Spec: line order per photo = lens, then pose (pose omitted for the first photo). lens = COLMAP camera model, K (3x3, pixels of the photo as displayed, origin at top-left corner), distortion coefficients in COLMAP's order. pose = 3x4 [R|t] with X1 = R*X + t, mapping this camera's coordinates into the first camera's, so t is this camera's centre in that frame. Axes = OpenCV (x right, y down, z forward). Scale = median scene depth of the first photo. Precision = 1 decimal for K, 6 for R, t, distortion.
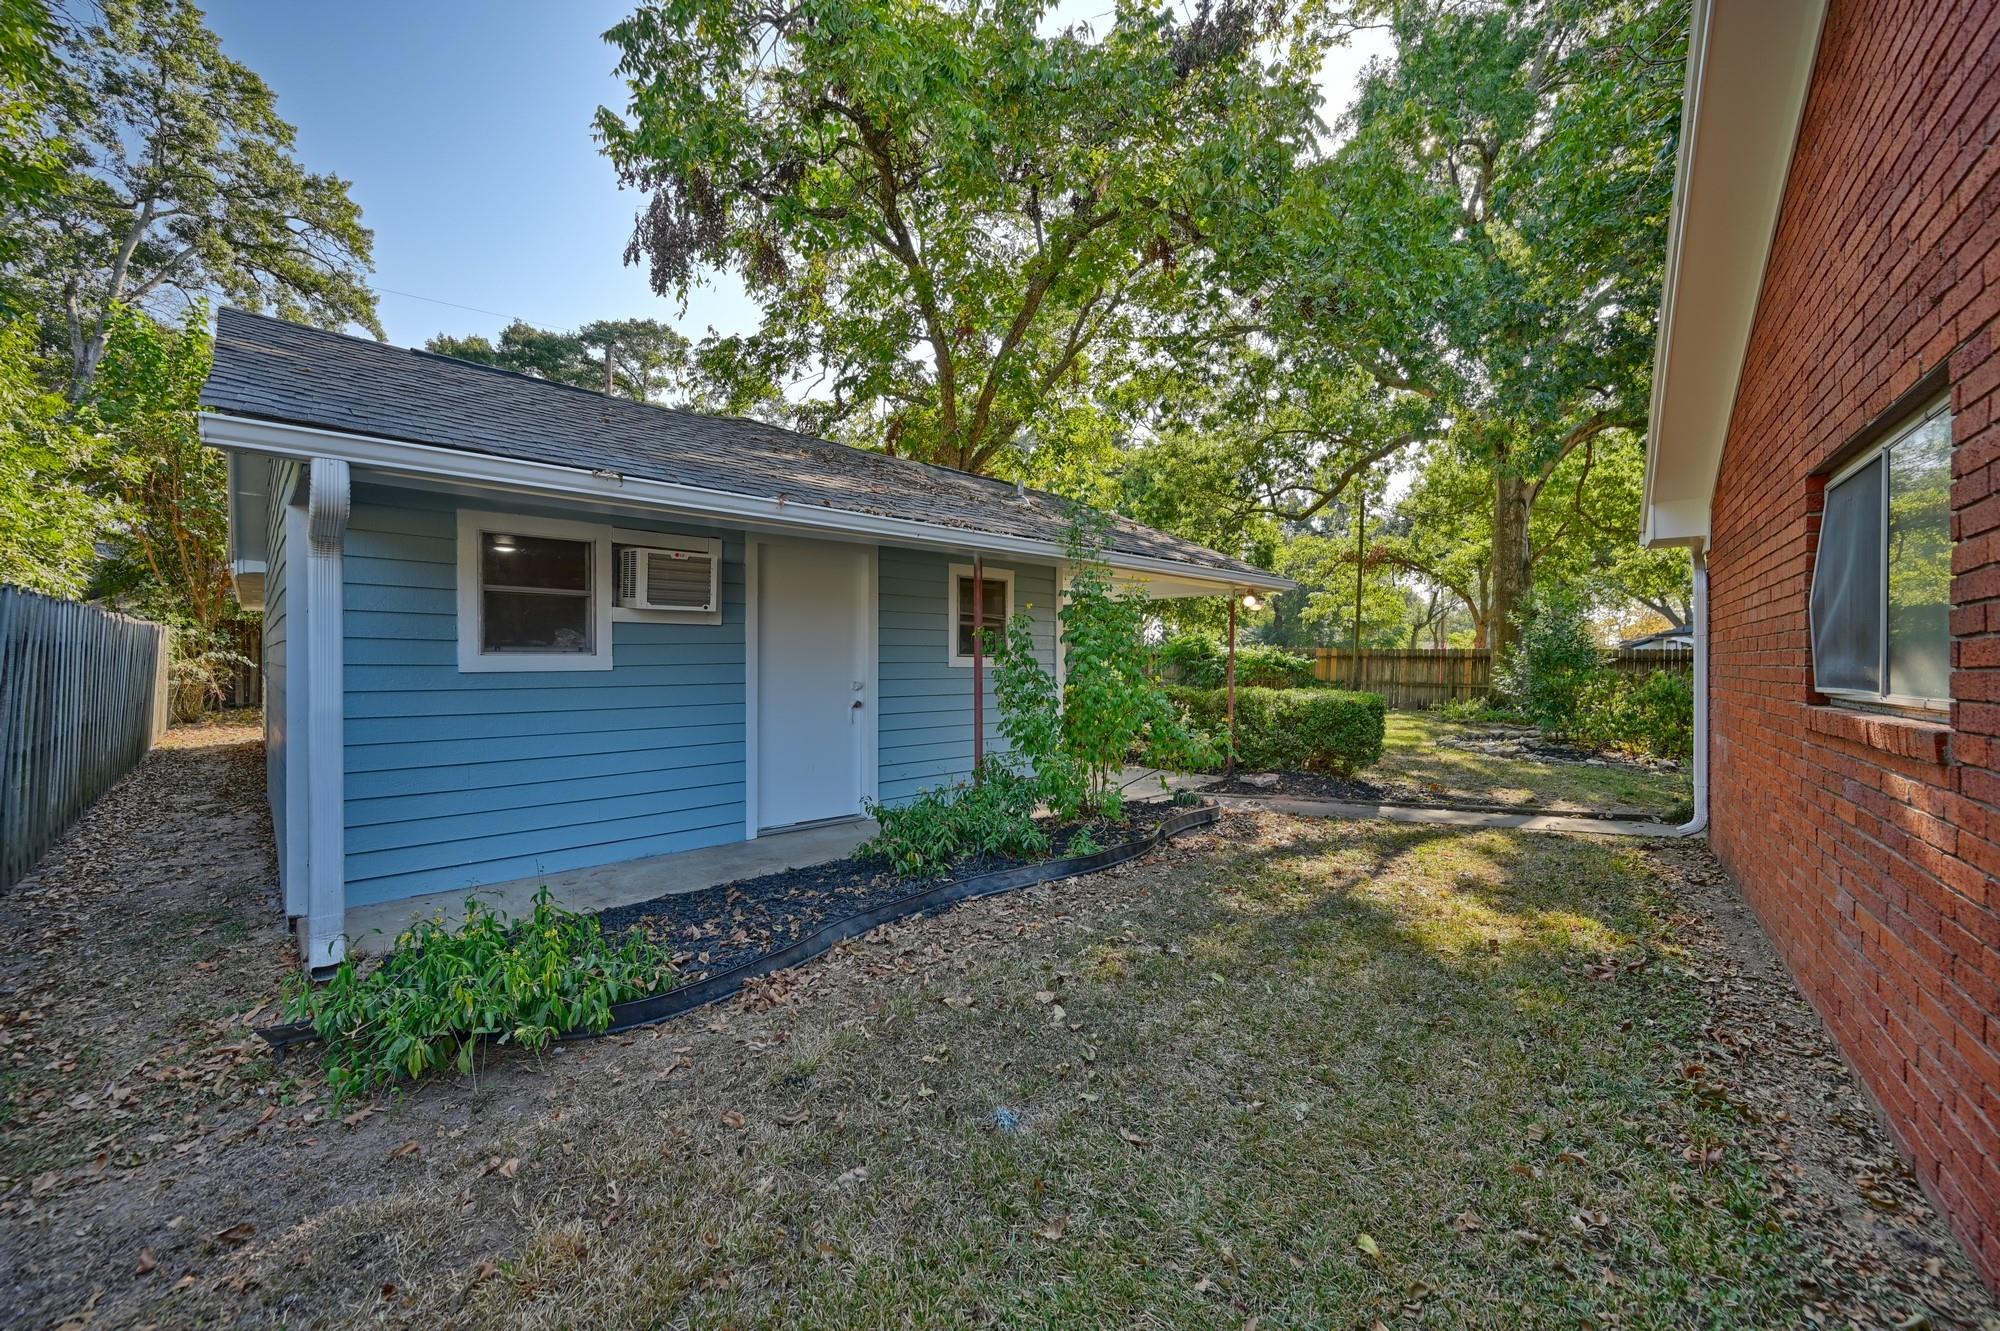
lens RADIAL K [[781.3, 0, 1000.0], [0, 781.3, 665.5], [0, 0, 1]] dist [0.000594, 0.000113]
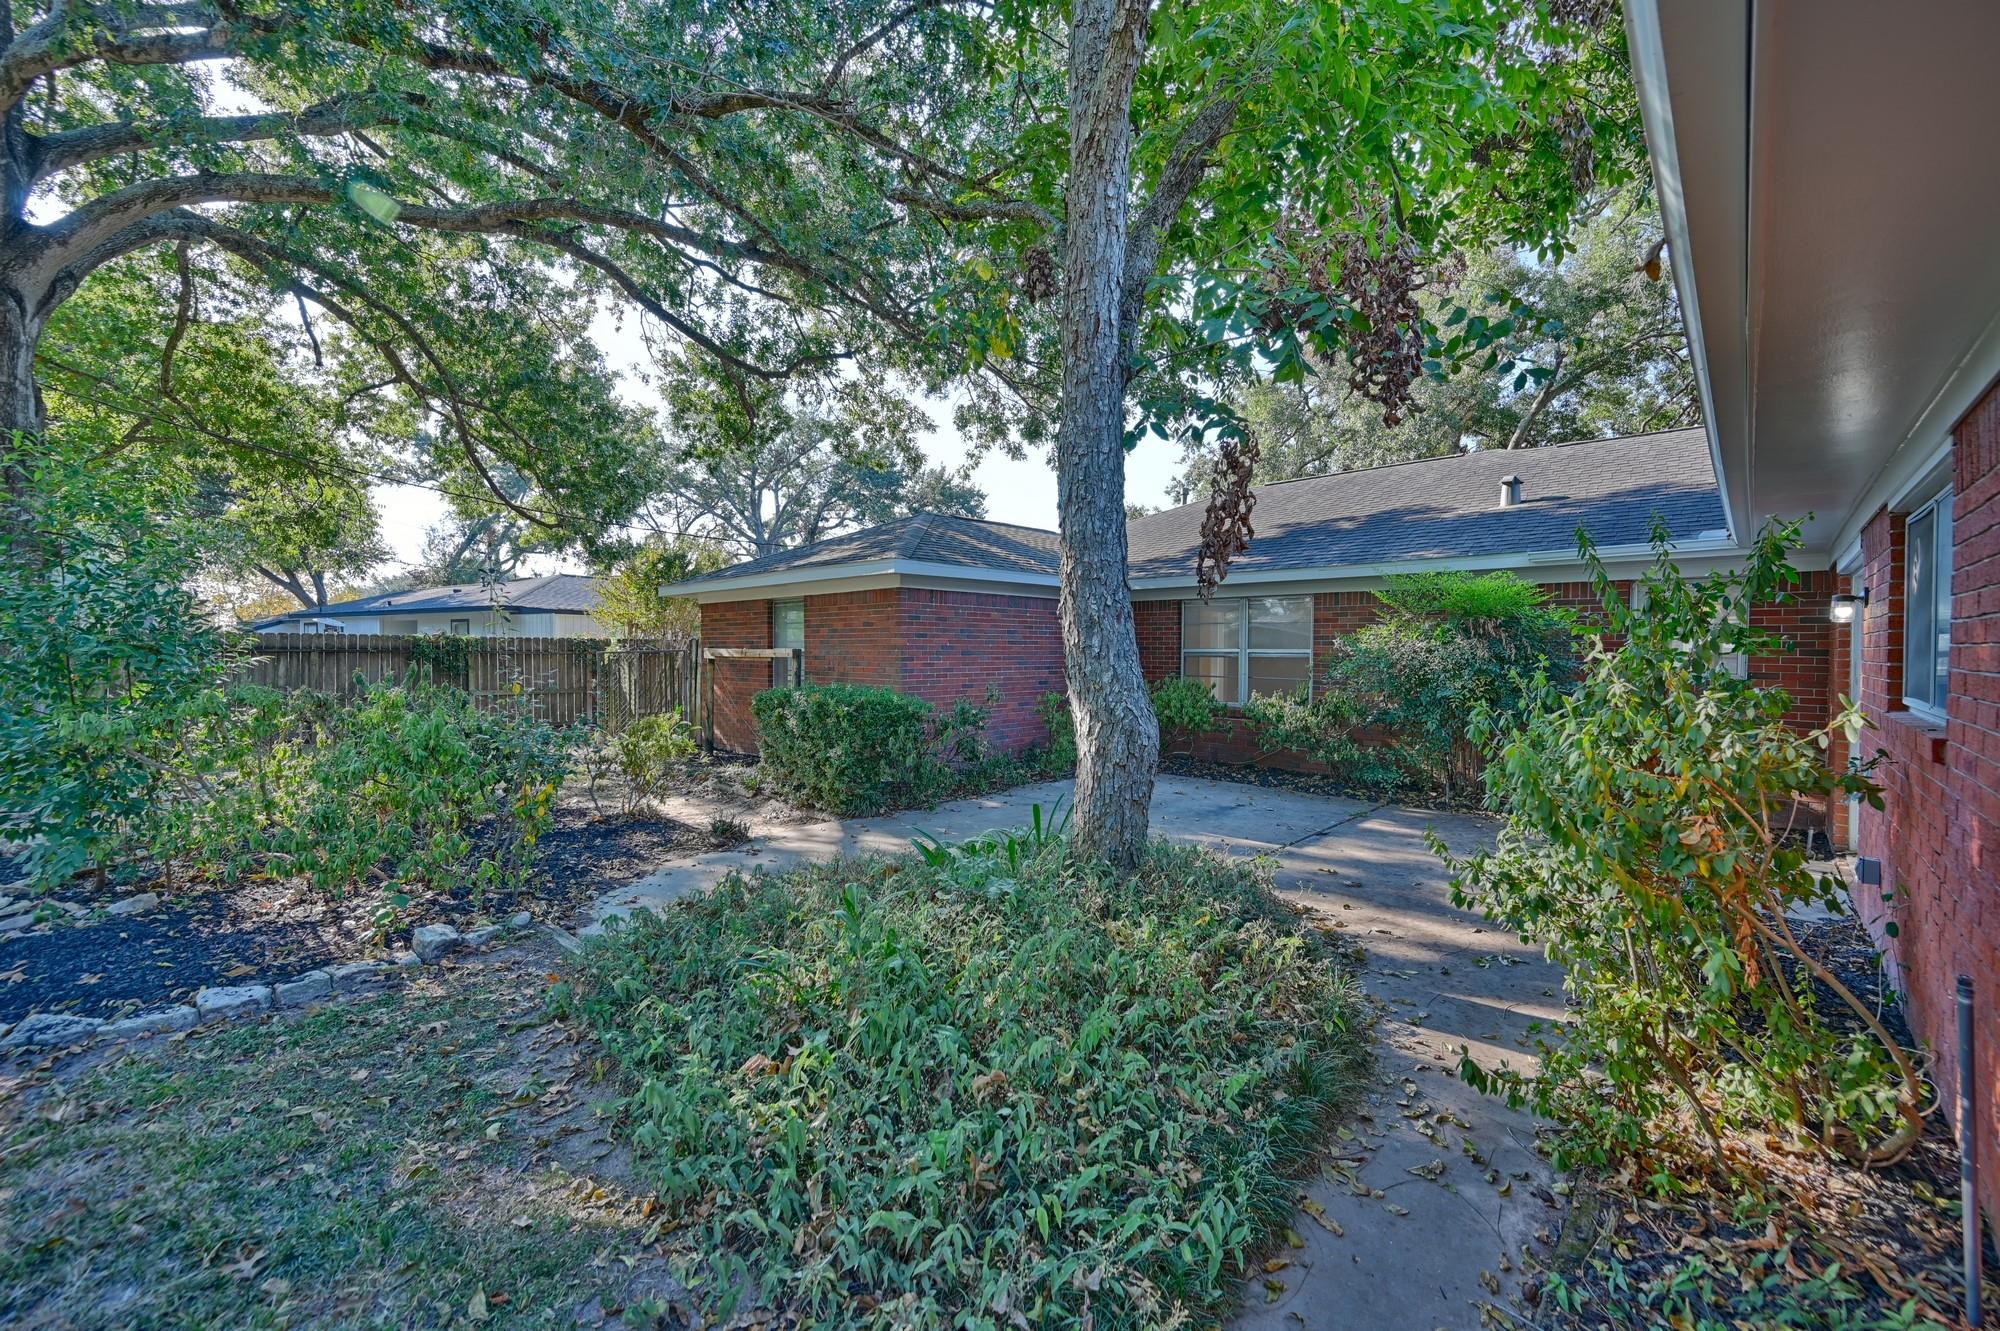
lens RADIAL K [[781.3, 0, 1000.0], [0, 781.3, 665.5], [0, 0, 1]] dist [0.000594, 0.000113]
pose [[0.123415, -0.020948, 0.992134, 0.203483], [0.000328, 0.999778, 0.021069, -0.006798], [-0.992355, -0.002275, 0.123394, 0.270482]]
